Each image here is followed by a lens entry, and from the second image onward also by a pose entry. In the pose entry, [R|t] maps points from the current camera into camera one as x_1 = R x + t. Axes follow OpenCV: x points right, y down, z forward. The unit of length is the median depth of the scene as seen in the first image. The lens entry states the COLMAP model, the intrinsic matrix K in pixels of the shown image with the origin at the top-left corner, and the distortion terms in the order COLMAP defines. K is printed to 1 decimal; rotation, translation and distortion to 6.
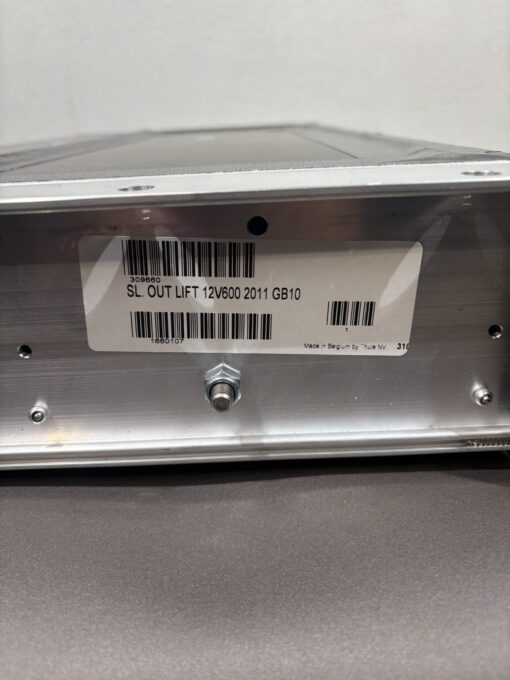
lens RADIAL K [[514.6, 0, 255.0], [0, 514.6, 340.0], [0, 0, 1]] dist [0.037365, 0.001836]
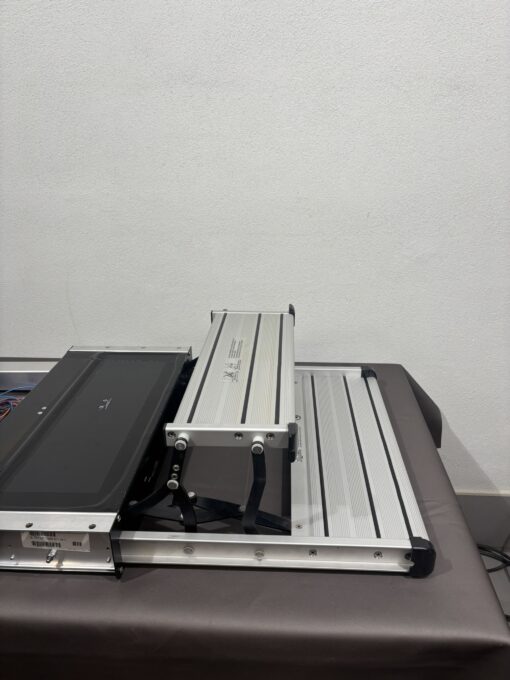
lens RADIAL K [[514.6, 0, 255.0], [0, 514.6, 340.0], [0, 0, 1]] dist [0.037365, 0.001836]
pose [[0.996967, 0.049709, -0.059874, 2.010705], [-0.049761, 0.998761, 0.000622, -2.007402], [0.059831, 0.002359, 0.998206, -3.684507]]
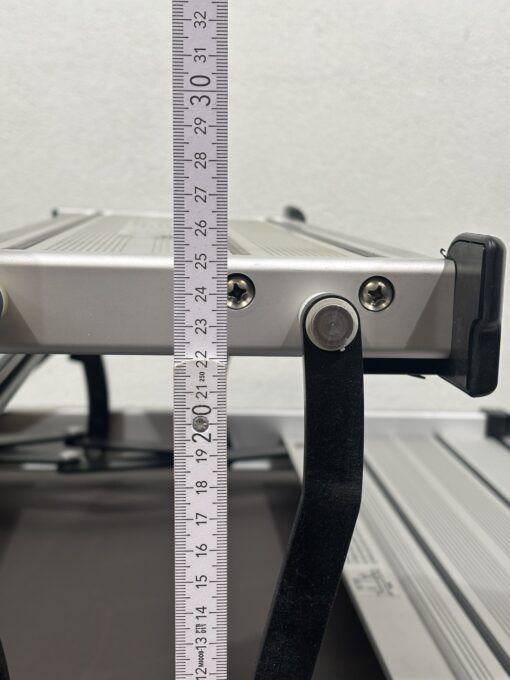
lens RADIAL K [[1055.0, 0, 255.0], [0, 1055.0, 340.0], [0, 0, 1]] dist [0.016231, 0.035197]
pose [[0.995332, 0.057200, 0.077731, 1.511585], [-0.035011, 0.964570, -0.261493, -0.490311], [-0.089935, 0.257551, 0.962070, -1.070526]]
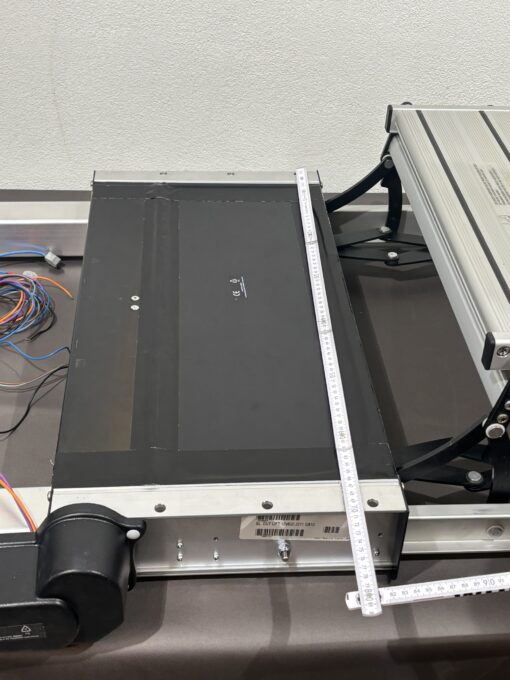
lens RADIAL K [[978.5, 0, 255.0], [0, 978.5, 340.0], [0, 0, 1]] dist [0.150756, -0.035696]
pose [[0.995915, 0.027960, 0.085852, -0.738995], [-0.046405, 0.974157, 0.221055, -2.273331], [-0.077452, -0.224136, 0.971475, -4.066922]]
